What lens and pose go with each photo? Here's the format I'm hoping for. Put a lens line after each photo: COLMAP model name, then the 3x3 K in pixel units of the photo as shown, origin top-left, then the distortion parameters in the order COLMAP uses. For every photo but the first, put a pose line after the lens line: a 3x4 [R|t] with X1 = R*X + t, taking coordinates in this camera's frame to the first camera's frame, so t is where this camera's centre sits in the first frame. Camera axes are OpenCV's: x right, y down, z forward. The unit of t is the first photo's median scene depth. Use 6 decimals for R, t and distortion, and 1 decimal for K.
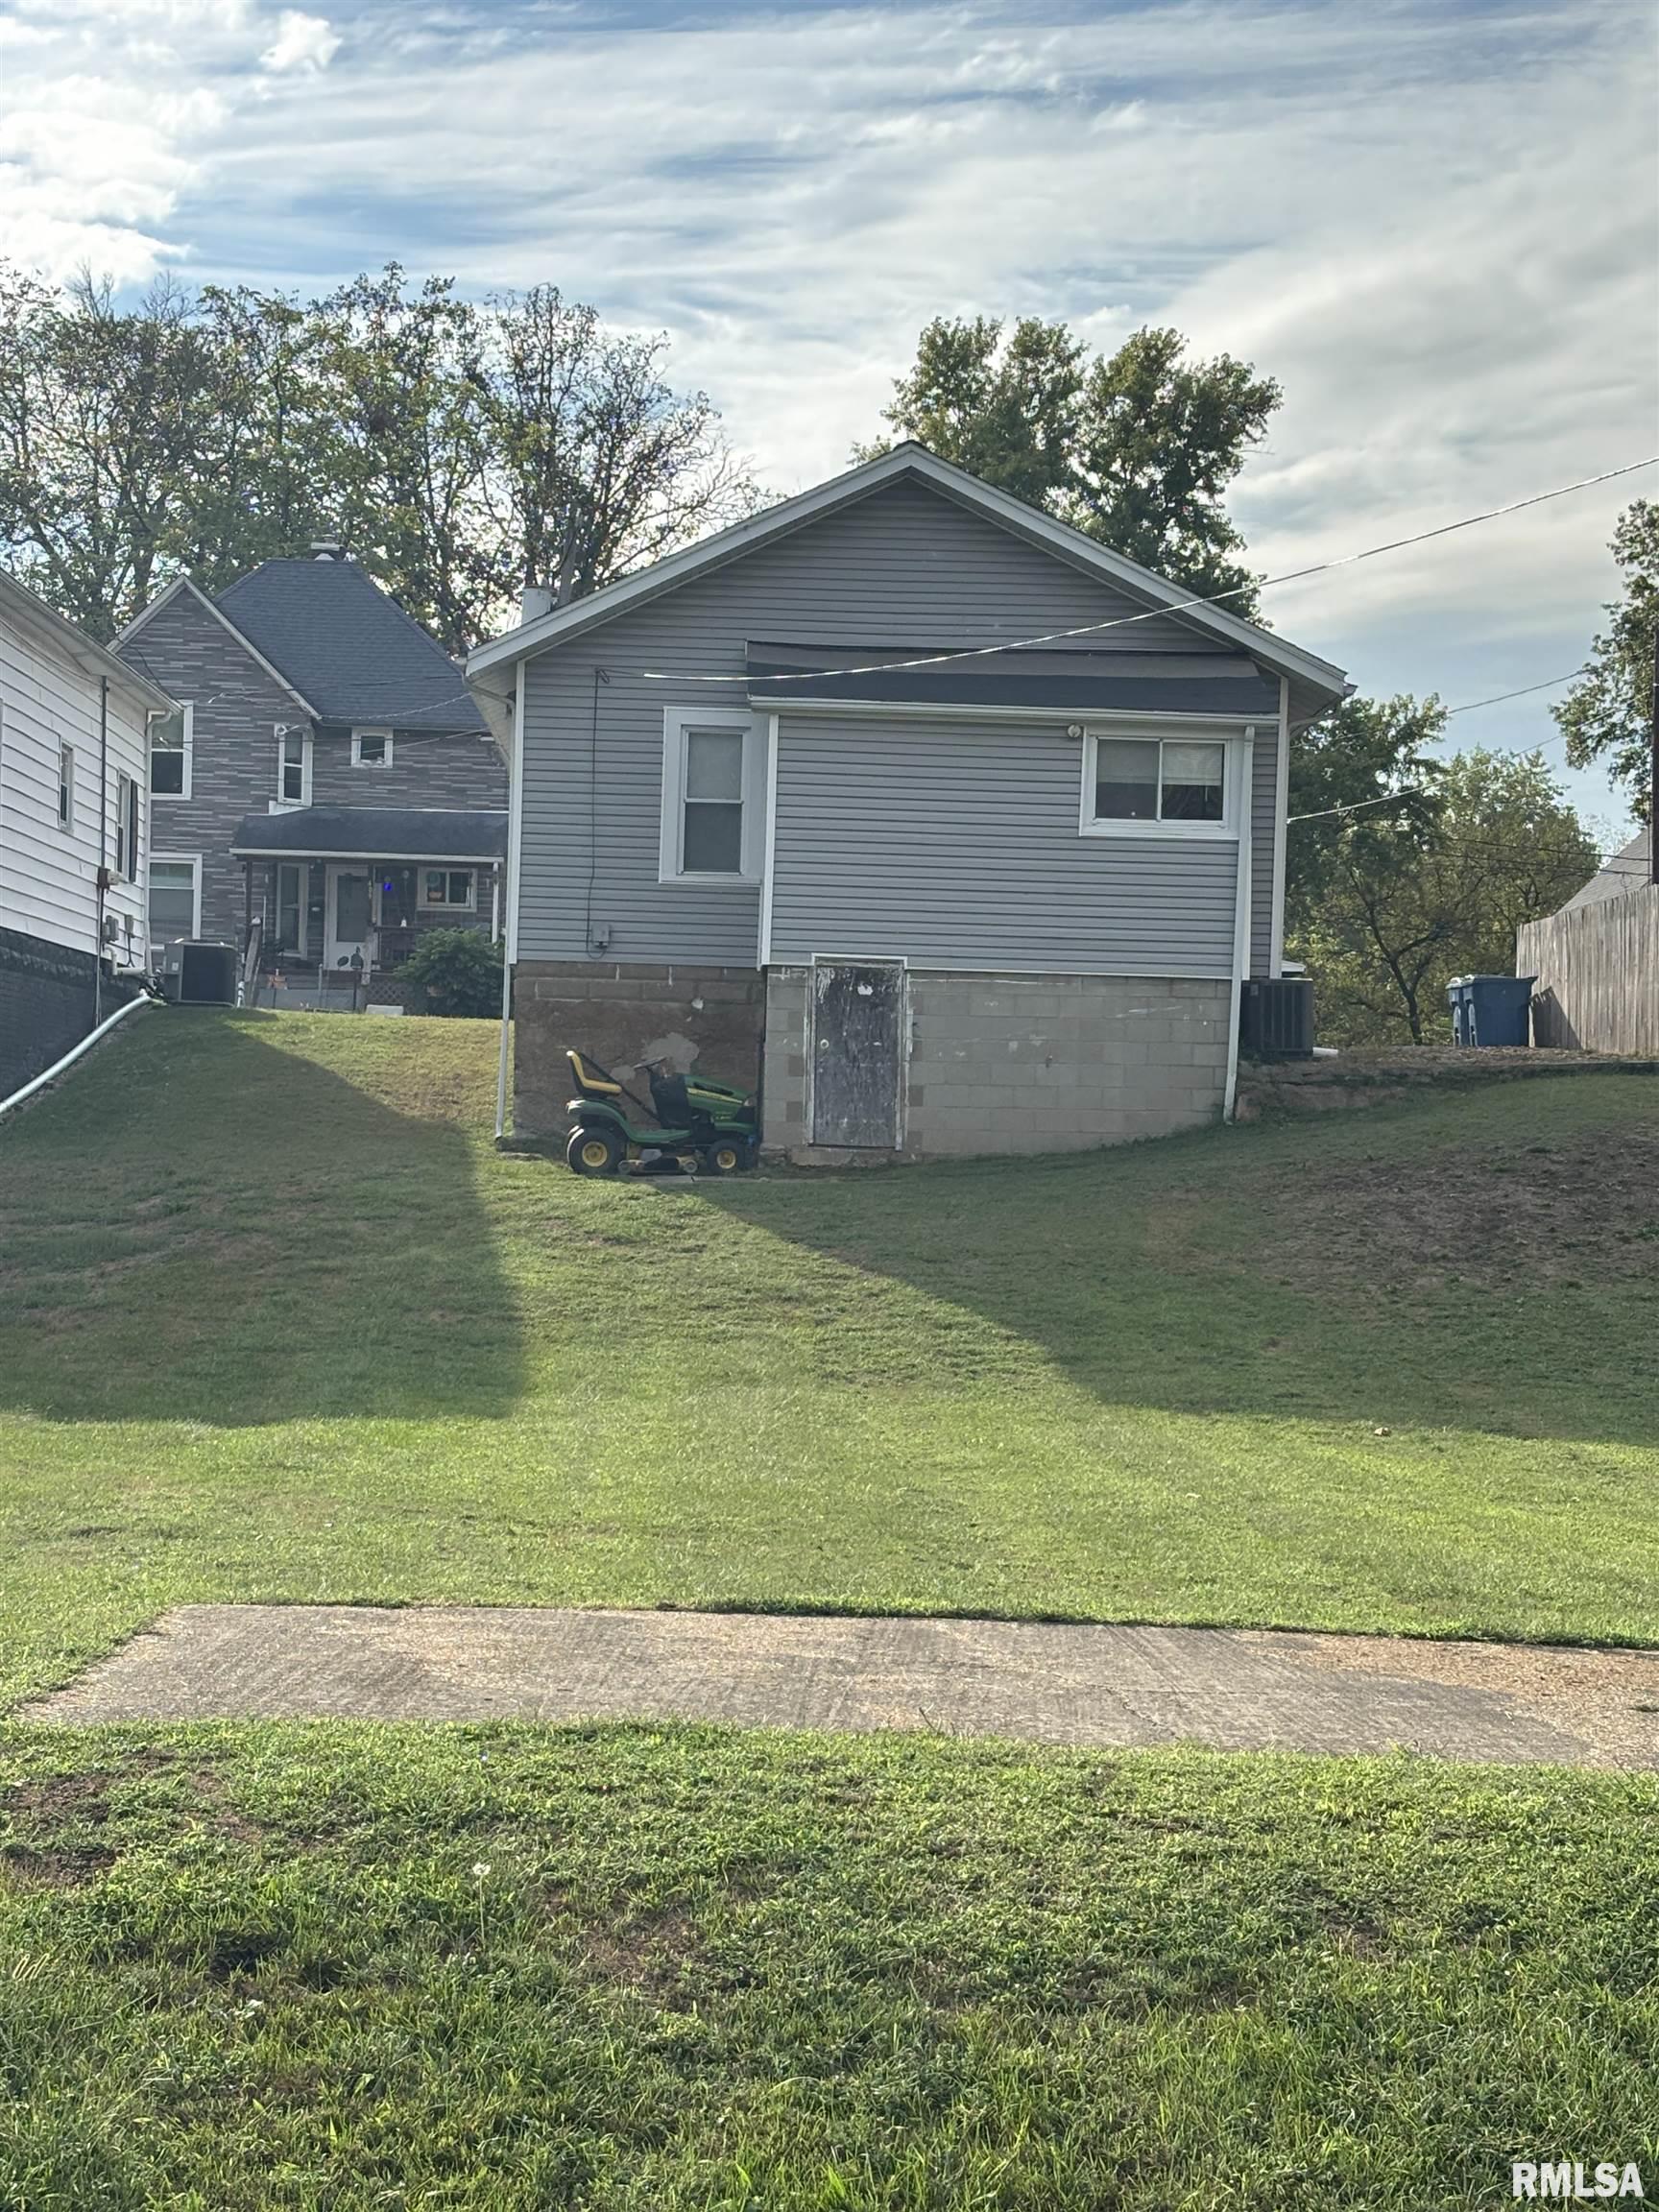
lens RADIAL K [[3907.2, 0, 817.5], [0, 3907.2, 1107.8], [0, 0, 1]] dist [0.280909, 0.000000]
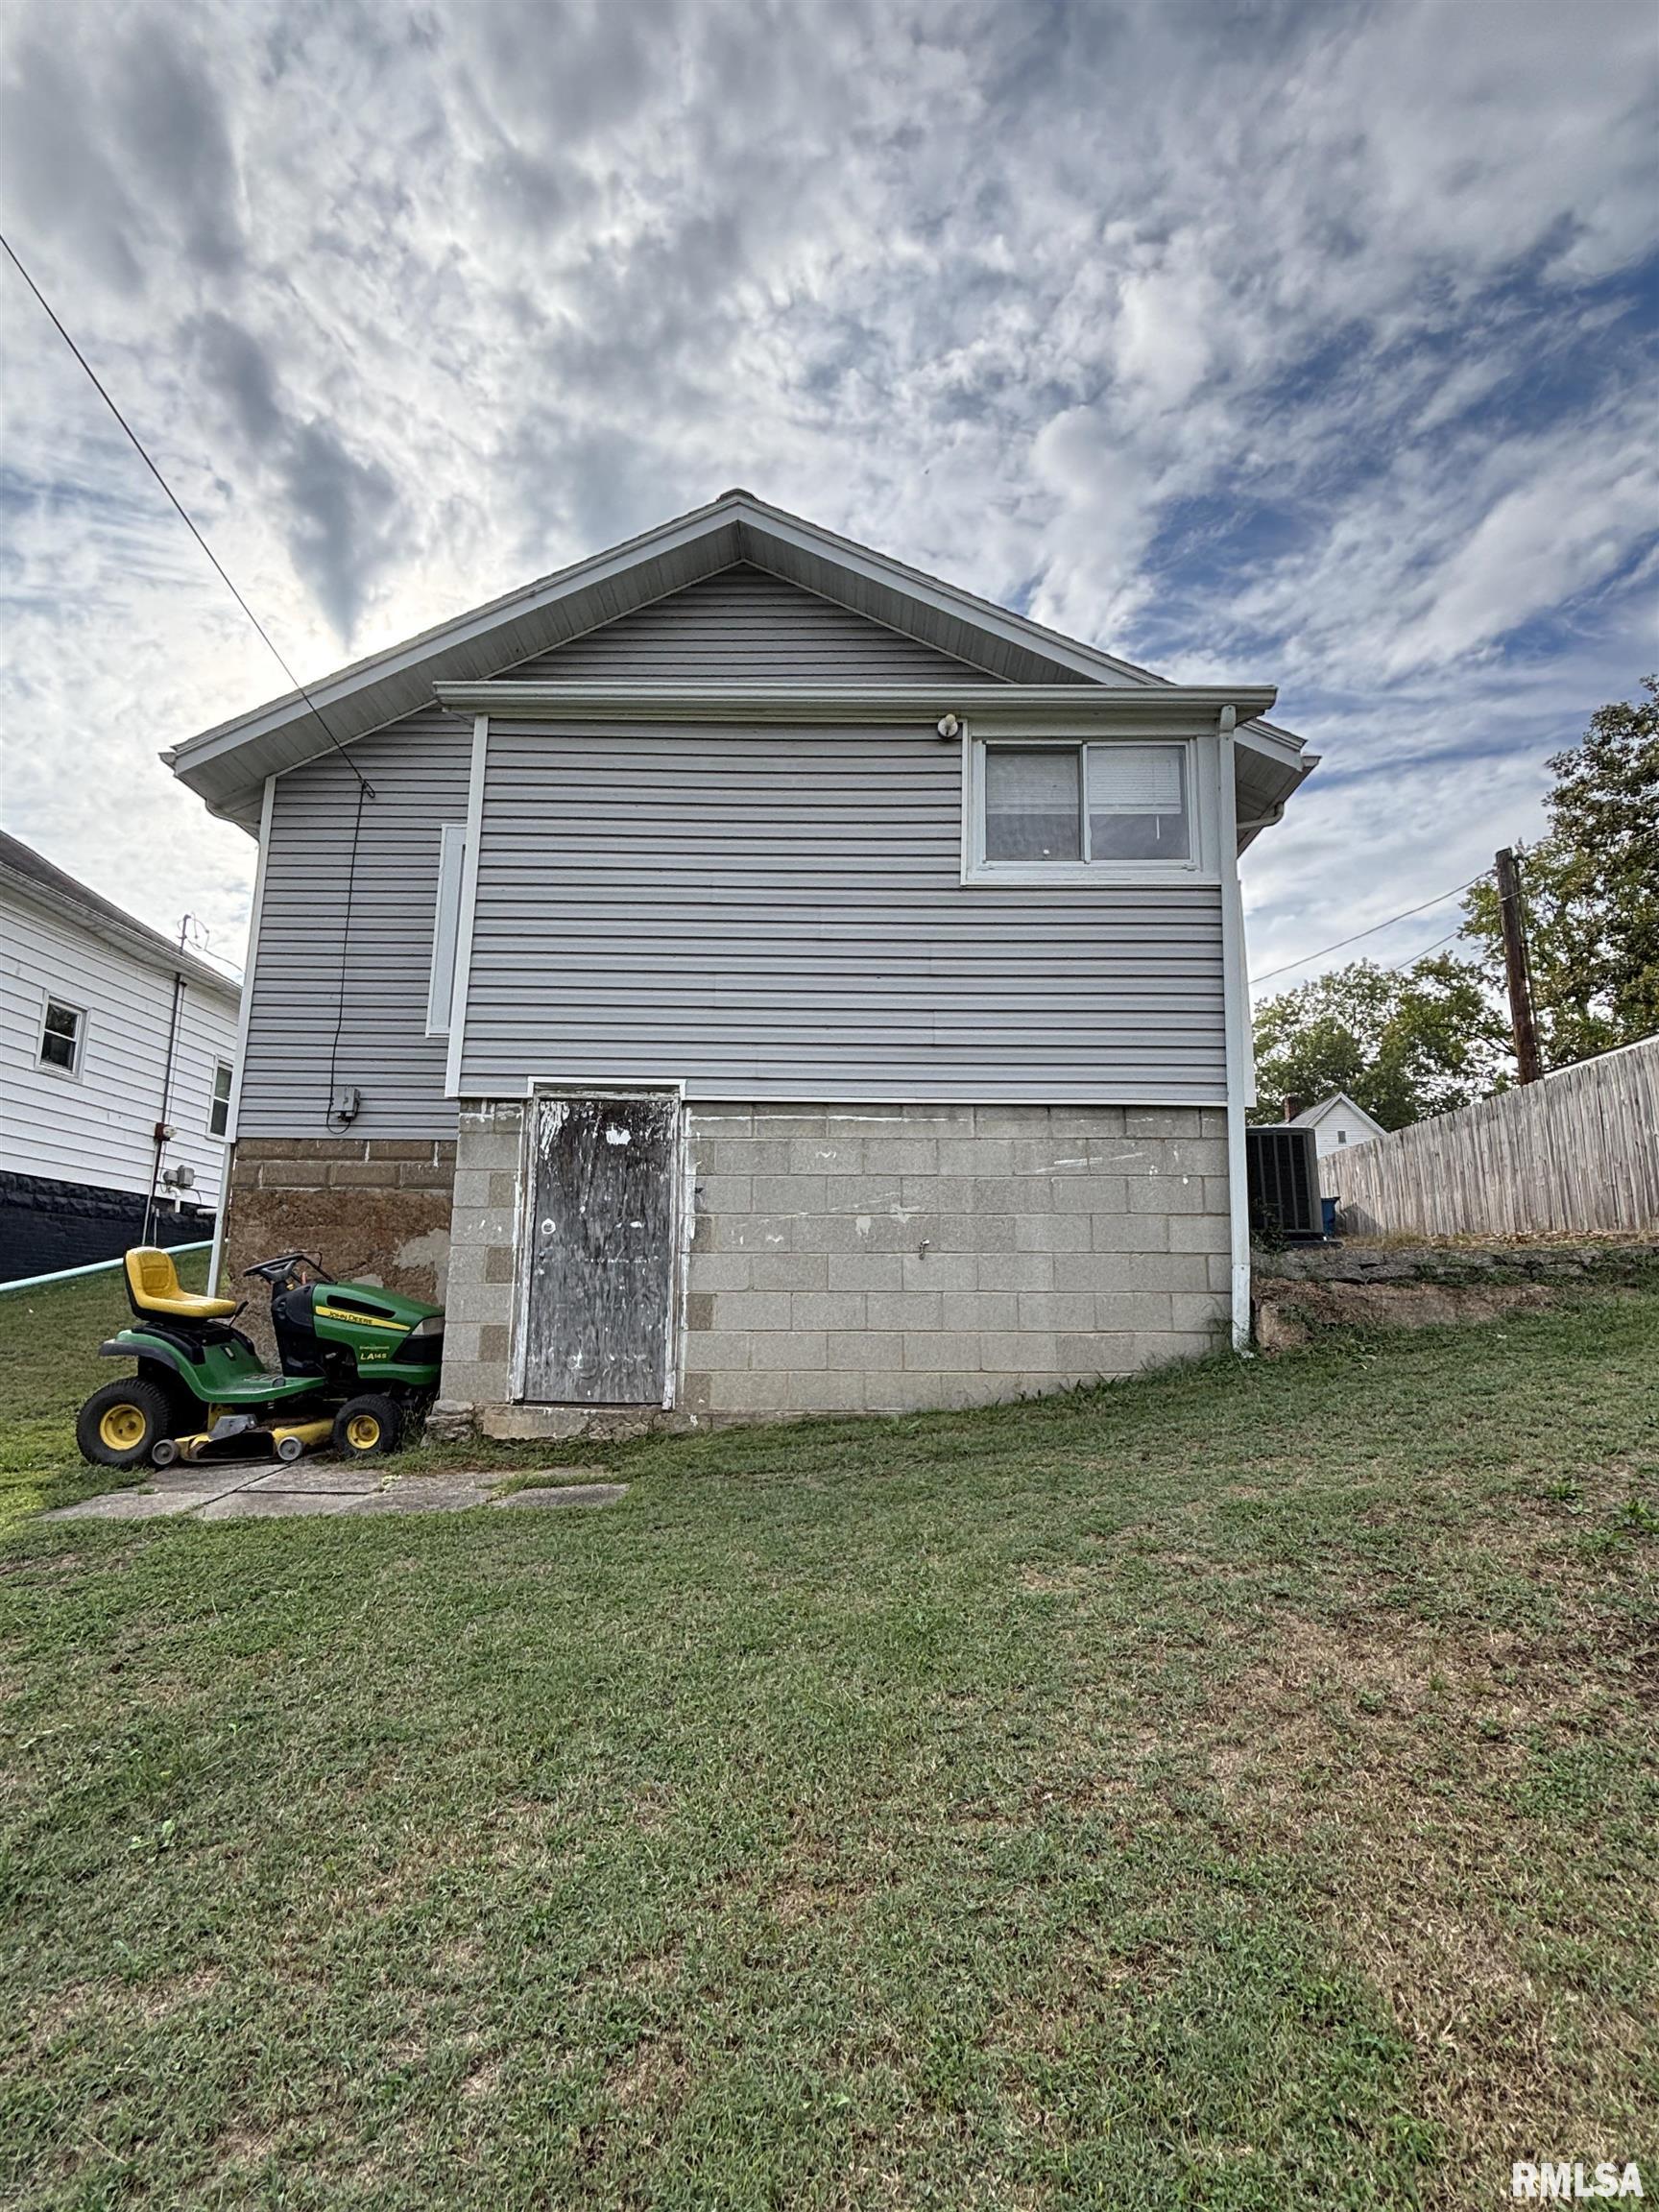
lens RADIAL K [[1186.8, 0, 834.1], [0, 1186.8, 1090.5], [0, 0, 1]] dist [0.014471, -0.000524]
pose [[0.998417, -0.024555, -0.050612, 0.055332], [0.015161, 0.983866, -0.178263, -0.003785], [0.054172, 0.177213, 0.982680, 0.819300]]
